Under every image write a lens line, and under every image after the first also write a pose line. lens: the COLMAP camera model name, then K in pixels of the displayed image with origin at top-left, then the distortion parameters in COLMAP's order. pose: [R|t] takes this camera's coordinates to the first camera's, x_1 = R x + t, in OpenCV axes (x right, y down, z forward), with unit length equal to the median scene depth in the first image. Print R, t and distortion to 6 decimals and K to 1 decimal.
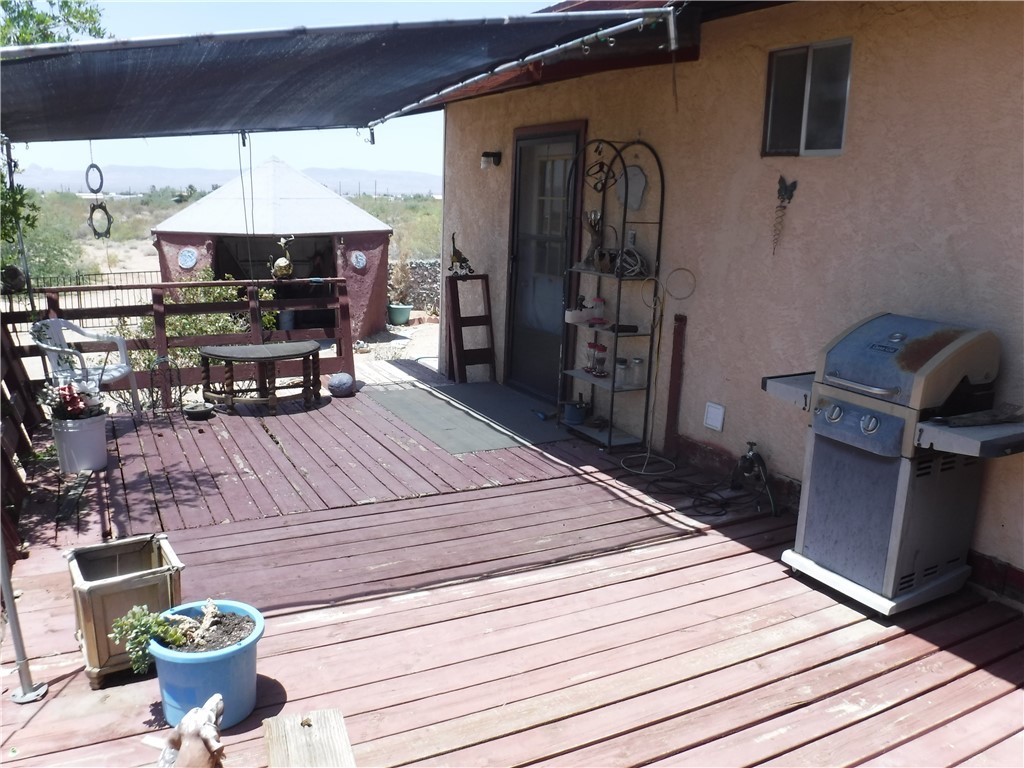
lens RADIAL K [[825.4, 0, 518.3], [0, 825.4, 386.3], [0, 0, 1]] dist [-0.111753, 0.043207]
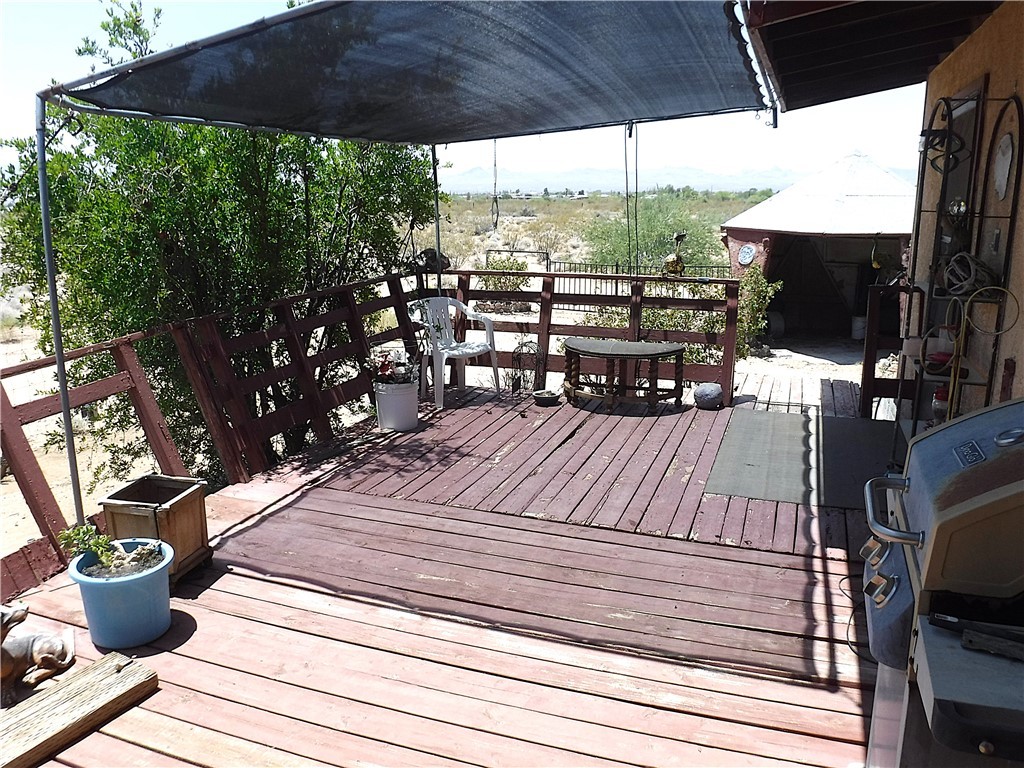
lens RADIAL K [[825.4, 0, 518.3], [0, 825.4, 386.3], [0, 0, 1]] dist [-0.111753, 0.043207]
pose [[0.676074, 0.142874, -0.722849, 0.423627], [-0.144055, 0.987719, 0.060493, -0.052590], [0.722614, 0.063232, 0.688353, 0.320031]]
